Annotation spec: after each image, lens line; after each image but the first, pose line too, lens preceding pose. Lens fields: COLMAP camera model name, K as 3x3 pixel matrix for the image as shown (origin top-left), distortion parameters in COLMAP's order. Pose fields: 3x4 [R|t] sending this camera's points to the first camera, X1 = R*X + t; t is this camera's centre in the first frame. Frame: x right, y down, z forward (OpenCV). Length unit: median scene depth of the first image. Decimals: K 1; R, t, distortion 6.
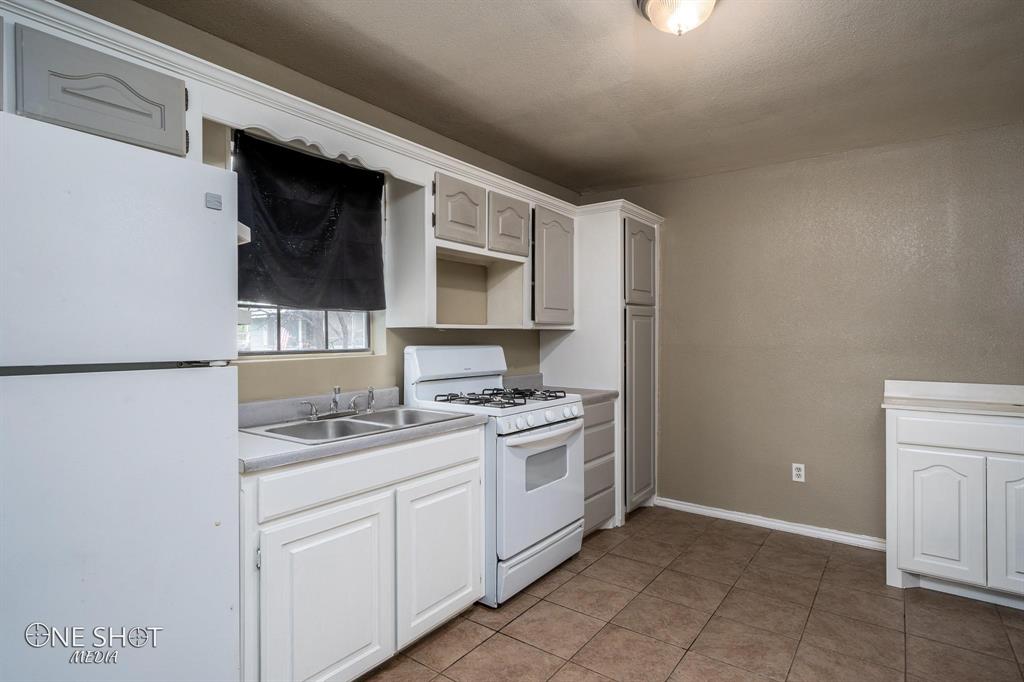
lens RADIAL K [[516.8, 0, 511.3], [0, 516.8, 337.5], [0, 0, 1]] dist [0.001749, -0.000312]
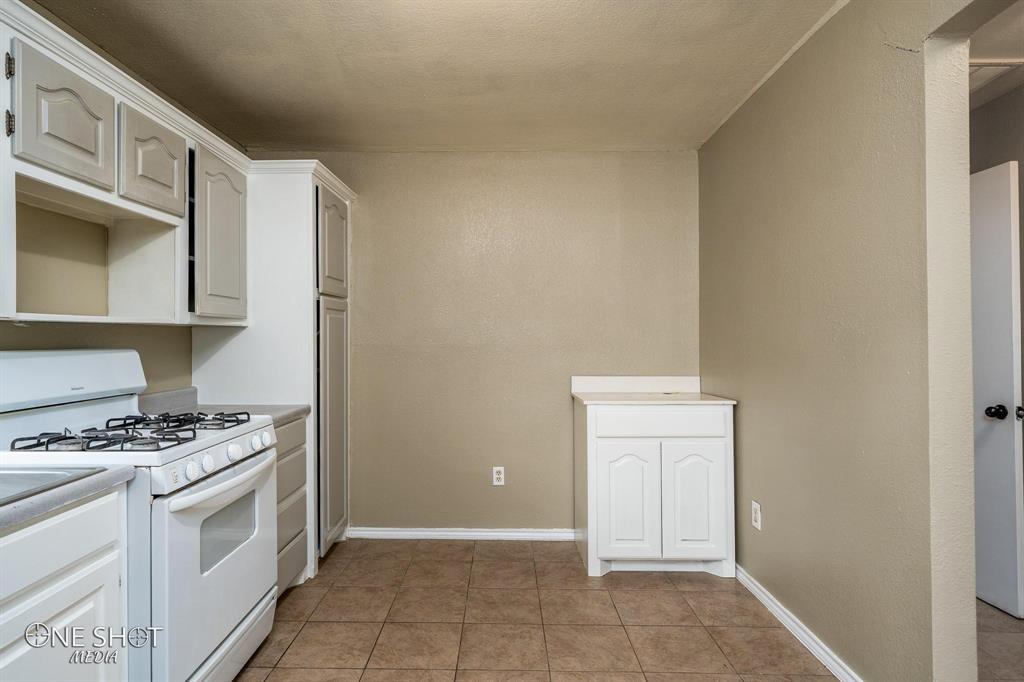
lens RADIAL K [[549.8, 0, 482.0], [0, 549.8, 337.3], [0, 0, 1]] dist [-0.001124, 0.001792]
pose [[0.824717, -0.003700, 0.565533, -0.060051], [0.003820, 0.999992, 0.000973, 0.001632], [-0.565533, 0.001357, 0.824725, 0.206641]]
